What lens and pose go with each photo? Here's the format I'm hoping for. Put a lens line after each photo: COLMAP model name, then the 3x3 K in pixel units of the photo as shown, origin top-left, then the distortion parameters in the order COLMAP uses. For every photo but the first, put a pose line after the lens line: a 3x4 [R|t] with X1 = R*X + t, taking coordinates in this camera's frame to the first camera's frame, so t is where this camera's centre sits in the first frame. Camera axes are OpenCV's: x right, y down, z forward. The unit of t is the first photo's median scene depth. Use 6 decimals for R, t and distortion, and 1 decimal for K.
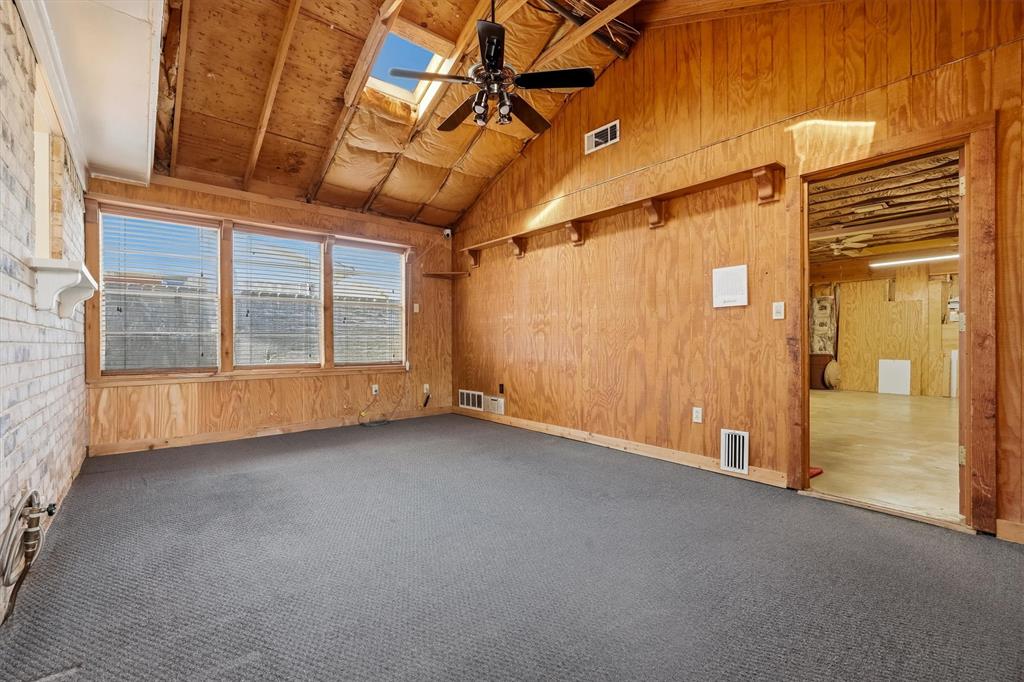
lens RADIAL K [[455.2, 0, 509.0], [0, 455.2, 334.6], [0, 0, 1]] dist [-0.001267, 0.000052]
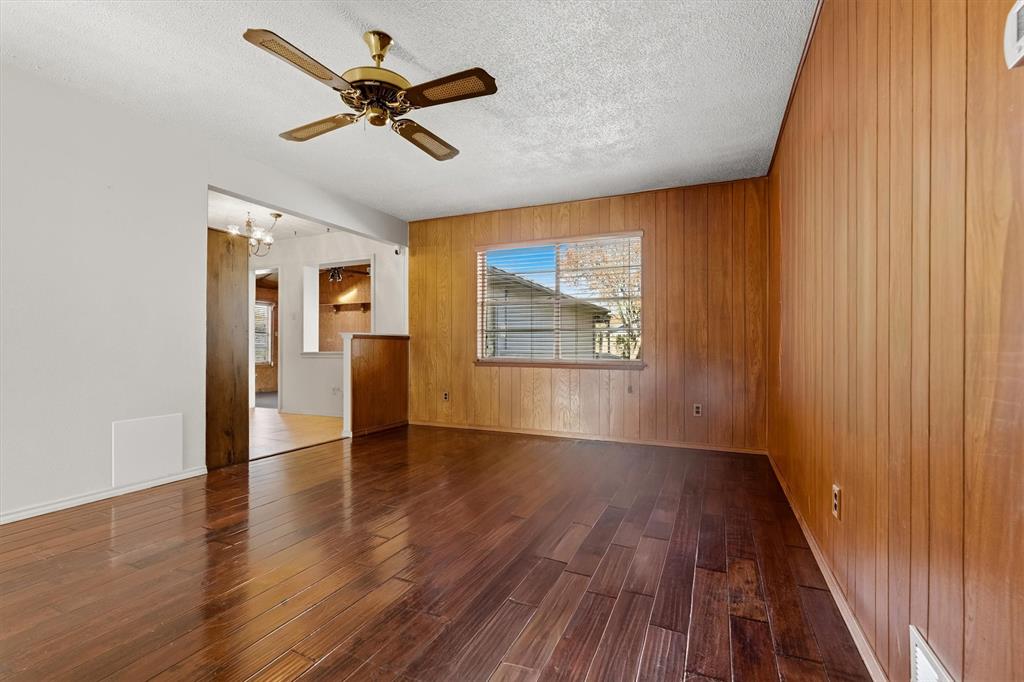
lens RADIAL K [[456.2, 0, 512.5], [0, 456.2, 347.2], [0, 0, 1]] dist [0.000684, -0.000073]
pose [[0.889773, 0.000726, 0.456403, -0.234035], [-0.009784, 0.999799, 0.017485, -0.055537], [-0.456299, -0.020023, 0.889601, -1.415821]]
